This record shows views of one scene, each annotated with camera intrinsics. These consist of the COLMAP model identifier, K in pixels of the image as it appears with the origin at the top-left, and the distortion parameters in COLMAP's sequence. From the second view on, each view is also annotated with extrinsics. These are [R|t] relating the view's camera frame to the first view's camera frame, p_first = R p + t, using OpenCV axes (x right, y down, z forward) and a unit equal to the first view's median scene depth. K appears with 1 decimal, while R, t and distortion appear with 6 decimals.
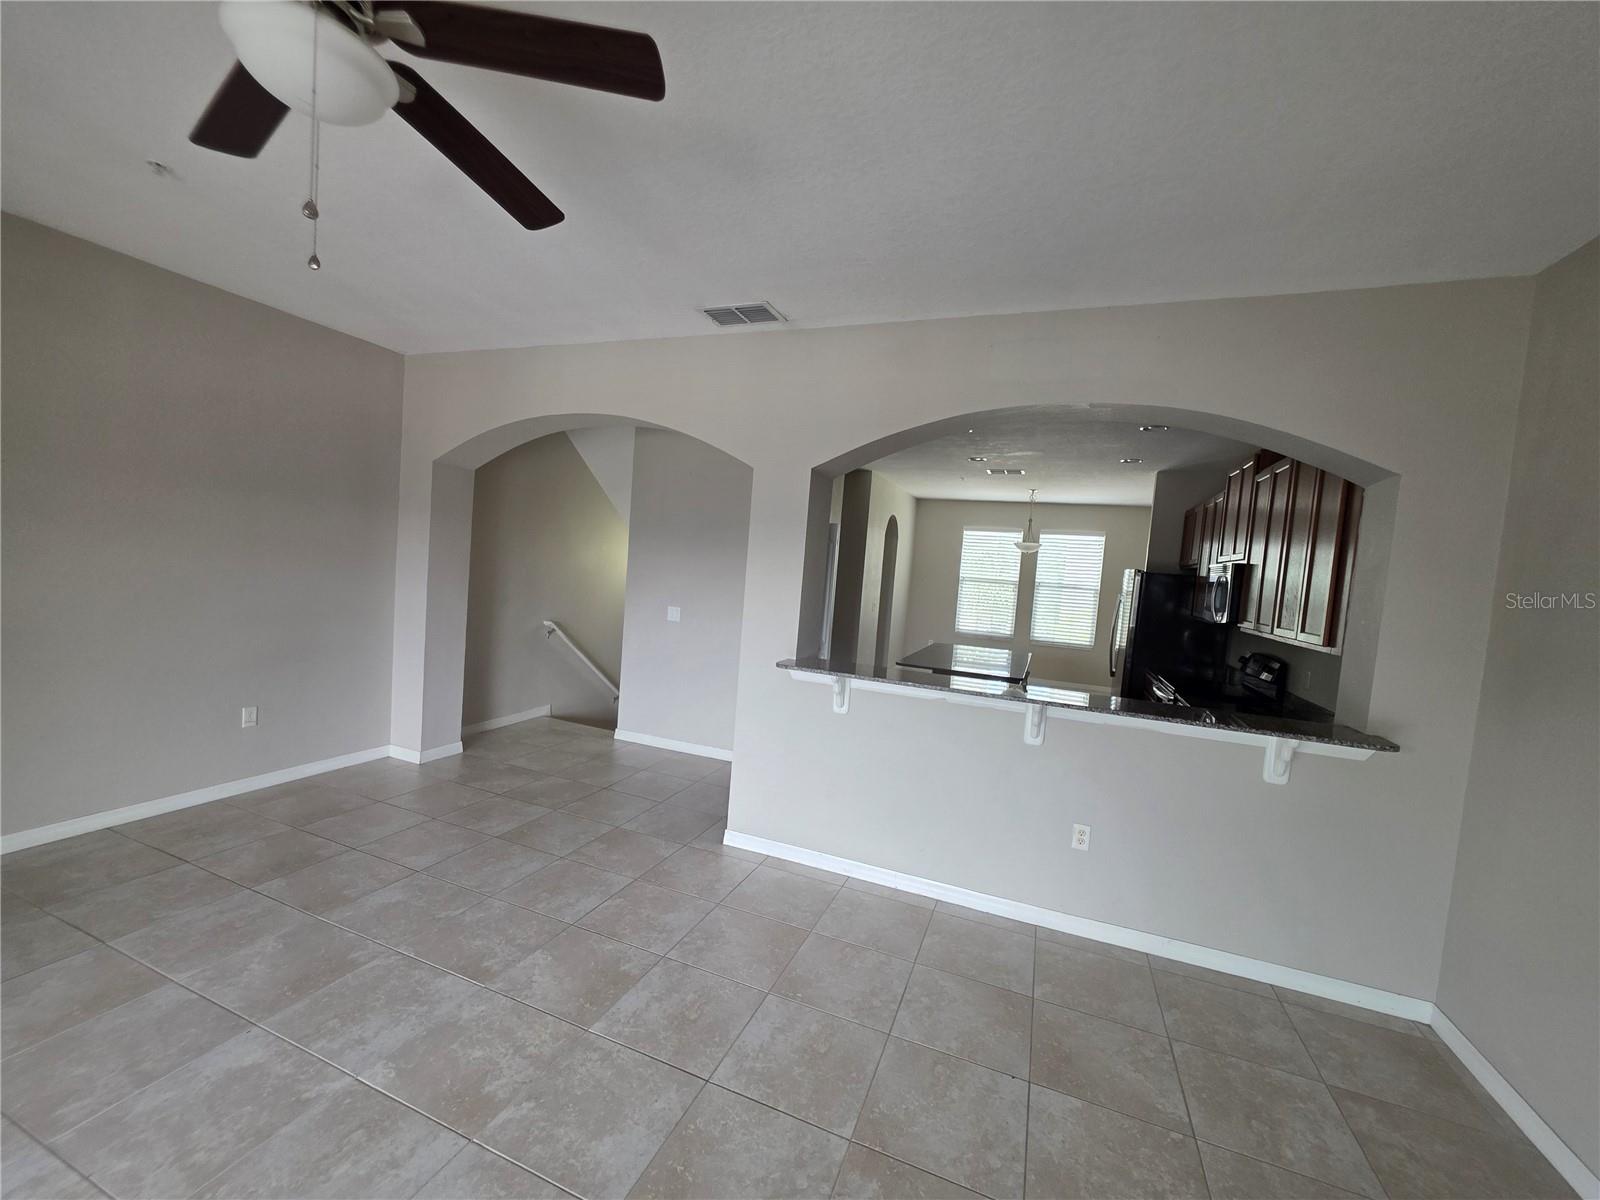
lens RADIAL K [[644.9, 0, 799.8], [0, 644.9, 596.7], [0, 0, 1]] dist [0.000823, -0.000399]
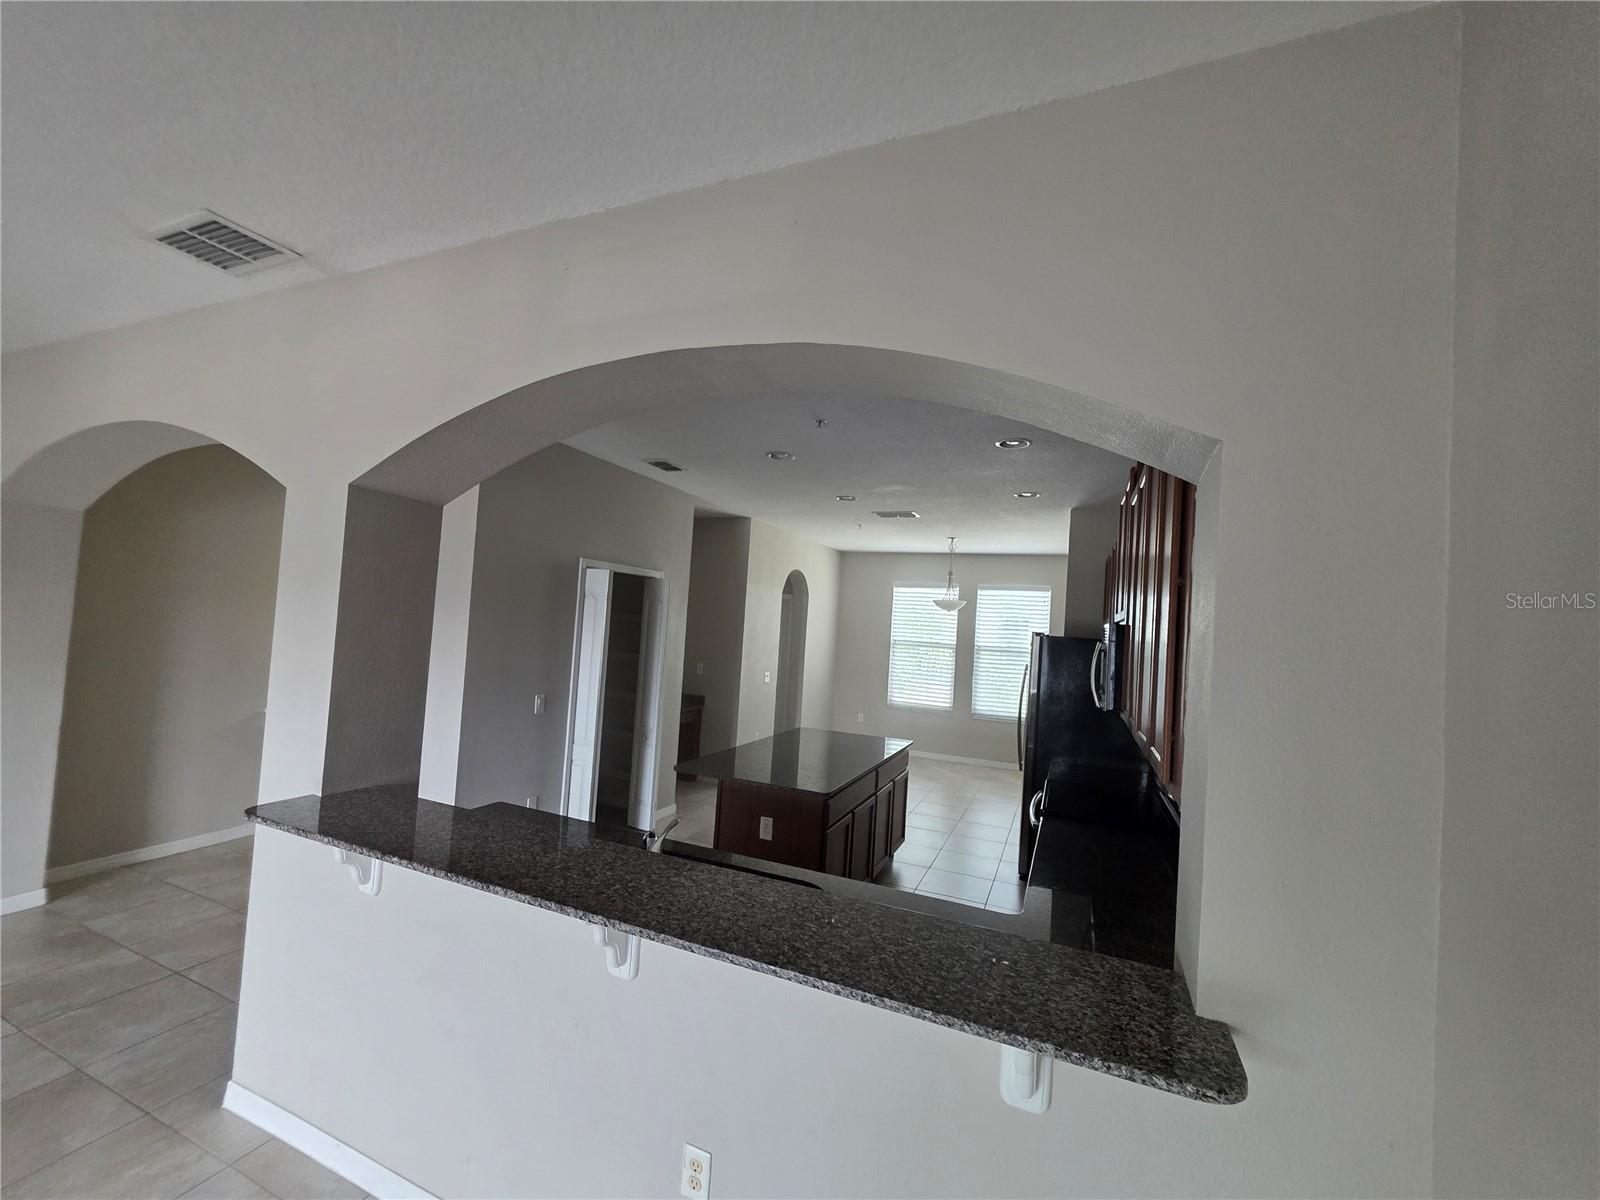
lens RADIAL K [[644.9, 0, 803.5], [0, 644.9, 598.3], [0, 0, 1]] dist [0.000823, -0.000399]
pose [[0.999713, -0.014918, -0.018745, 0.214560], [0.013114, 0.995589, -0.092897, -0.011482], [0.020048, 0.092624, 0.995499, 0.182258]]
